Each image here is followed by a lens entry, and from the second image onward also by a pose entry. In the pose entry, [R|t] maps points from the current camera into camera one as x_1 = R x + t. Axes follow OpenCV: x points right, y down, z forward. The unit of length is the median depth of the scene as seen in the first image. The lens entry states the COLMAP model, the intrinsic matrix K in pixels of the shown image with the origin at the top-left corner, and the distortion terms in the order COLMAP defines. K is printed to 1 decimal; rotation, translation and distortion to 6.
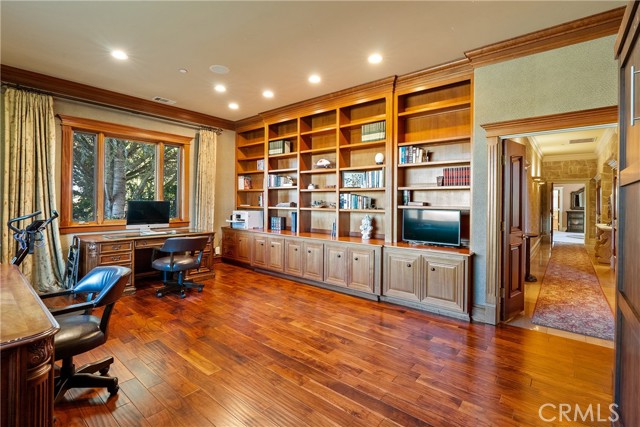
lens RADIAL K [[296.9, 0, 319.9], [0, 296.9, 209.7], [0, 0, 1]] dist [-0.003915, -0.000431]
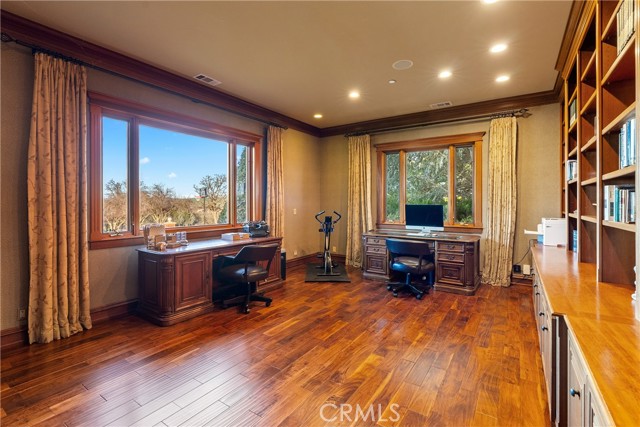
lens RADIAL K [[296.9, 0, 319.9], [0, 296.9, 209.7], [0, 0, 1]] dist [-0.003915, -0.000431]
pose [[0.106632, 0.010489, -0.994243, 0.651089], [-0.030079, 0.999521, 0.007319, -0.010828], [0.993843, 0.029125, 0.106896, 0.731909]]
